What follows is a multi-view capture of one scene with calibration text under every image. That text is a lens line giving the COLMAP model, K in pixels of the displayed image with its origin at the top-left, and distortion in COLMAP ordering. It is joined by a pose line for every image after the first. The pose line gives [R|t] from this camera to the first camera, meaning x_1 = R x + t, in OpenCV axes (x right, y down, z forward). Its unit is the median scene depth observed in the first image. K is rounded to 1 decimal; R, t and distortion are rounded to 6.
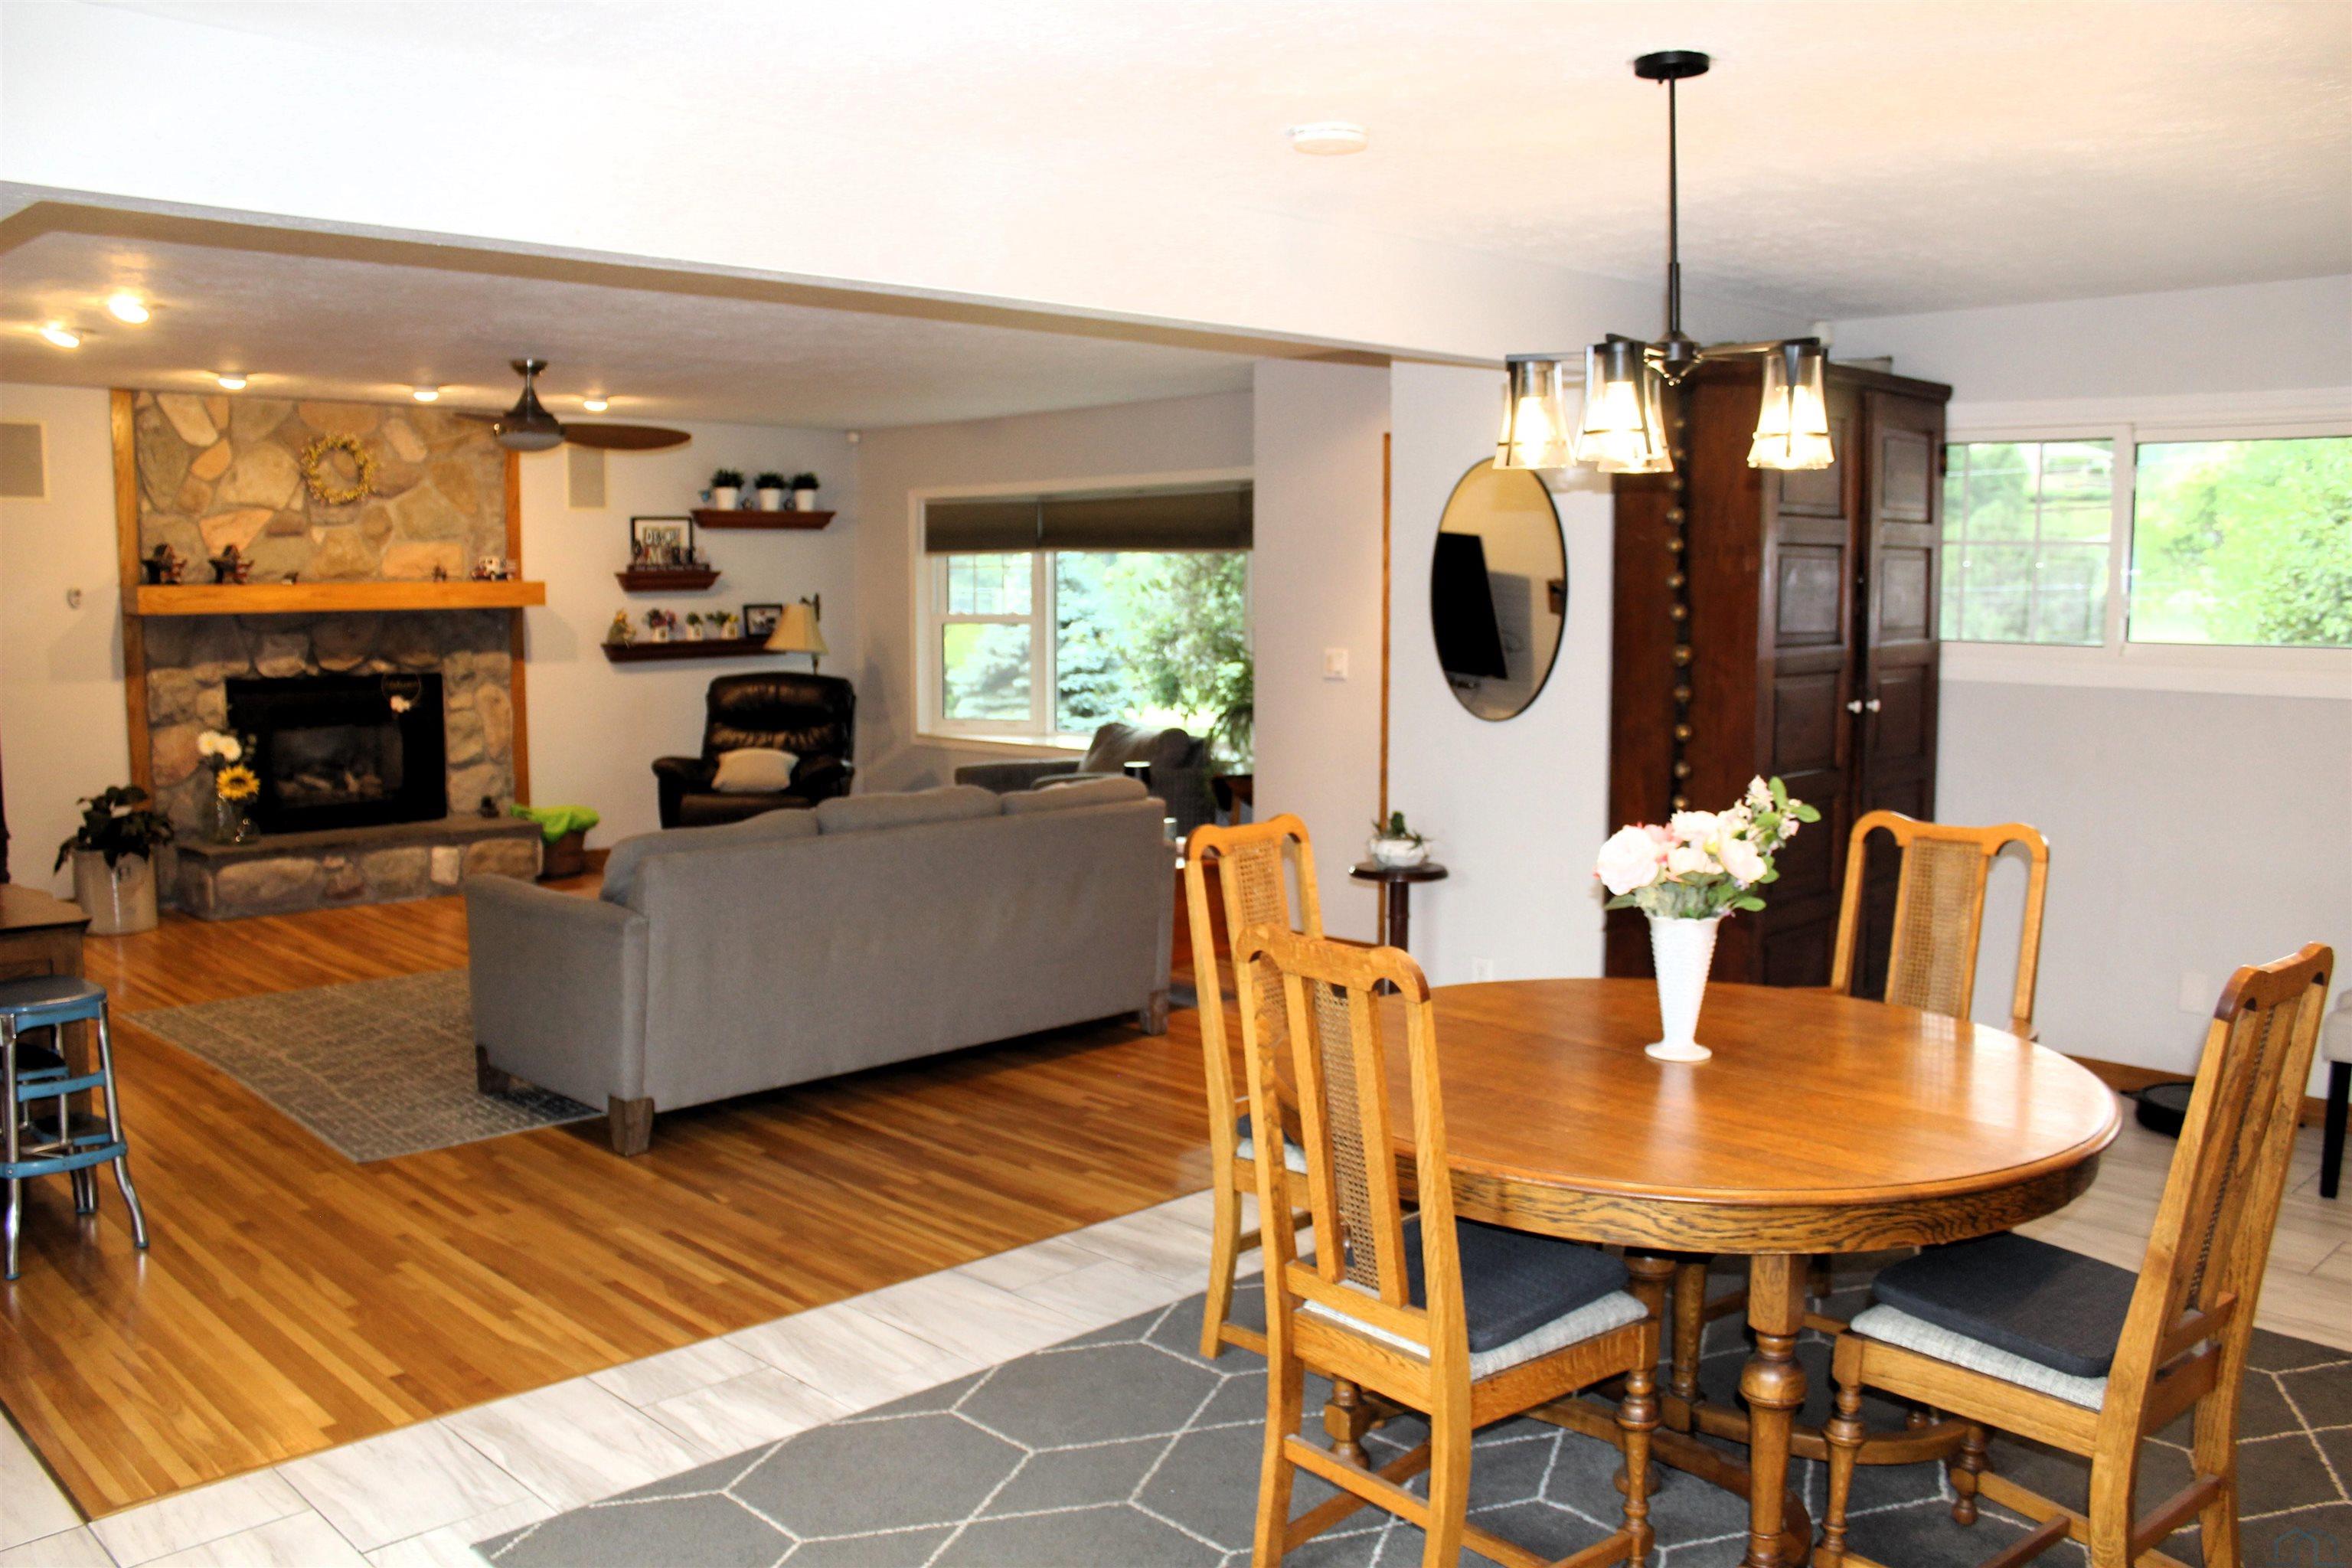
lens RADIAL K [[1943.6, 0, 1176.0], [0, 1943.6, 784.0], [0, 0, 1]] dist [-0.155638, 0.127043]
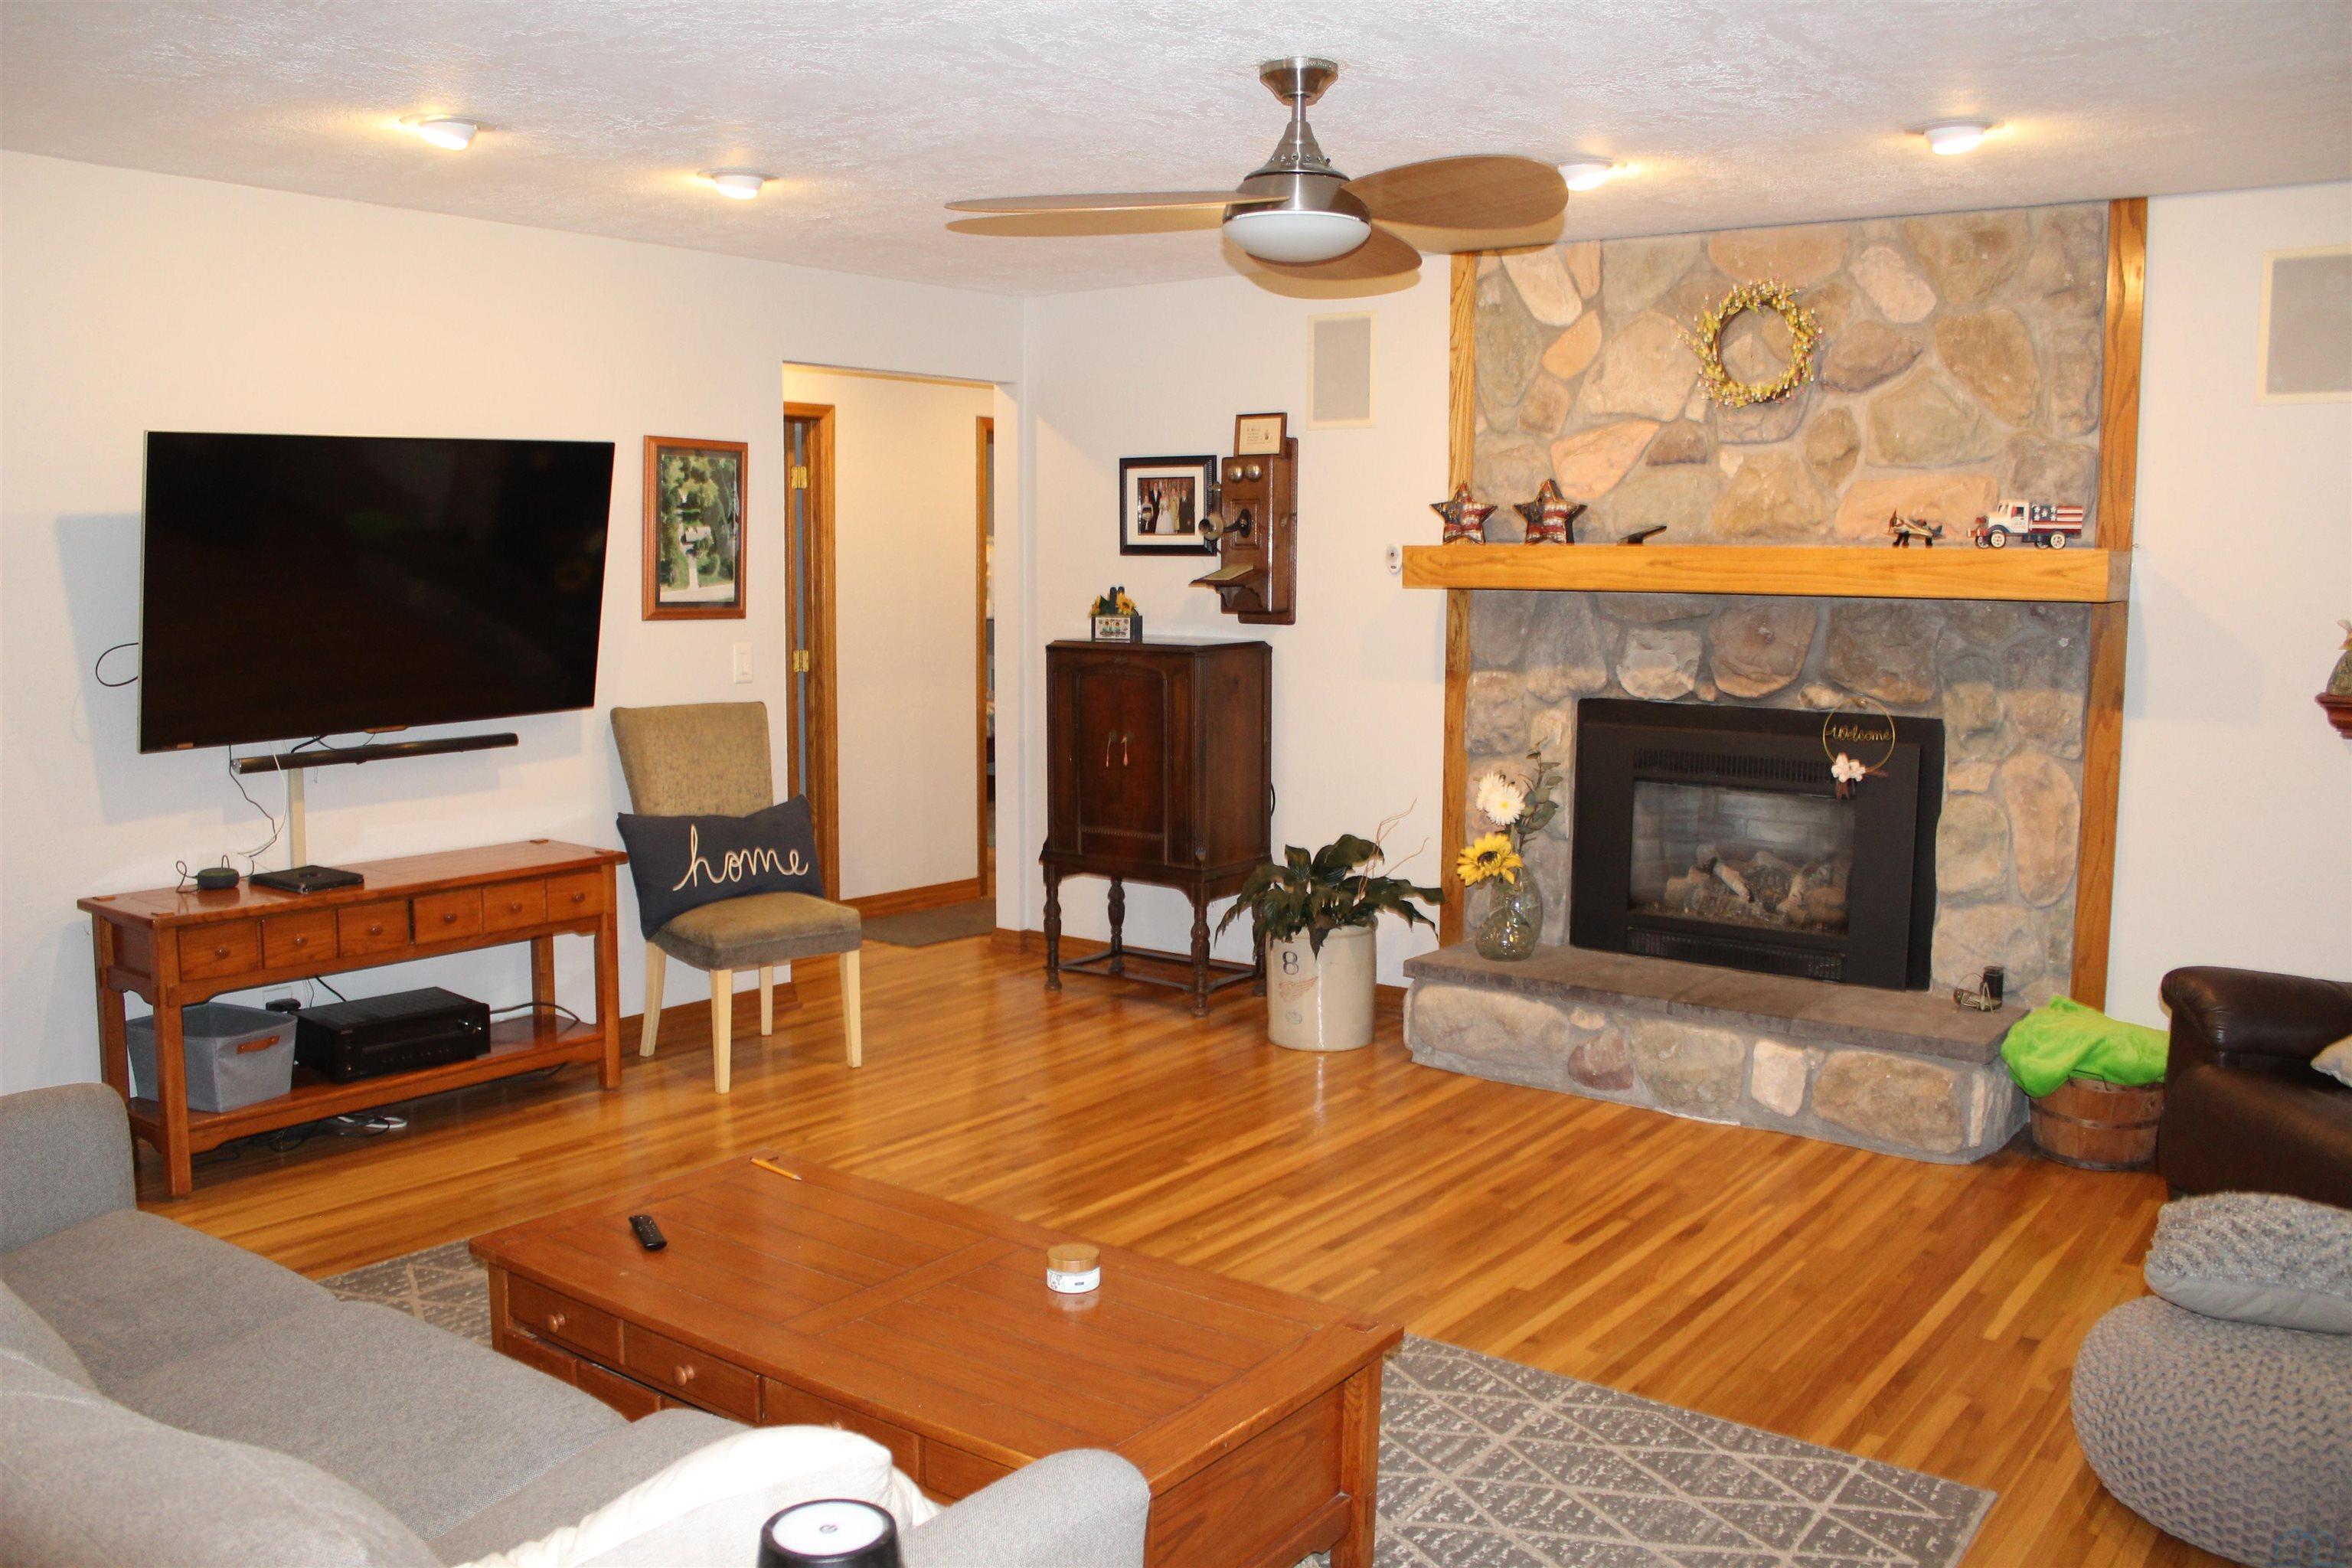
lens RADIAL K [[1943.6, 0, 1176.0], [0, 1943.6, 784.0], [0, 0, 1]] dist [-0.155638, 0.127043]
pose [[0.145317, 0.117971, -0.982327, 0.110246], [-0.107523, 0.988868, 0.102851, -0.075942], [0.983525, 0.090677, 0.156384, 0.746004]]
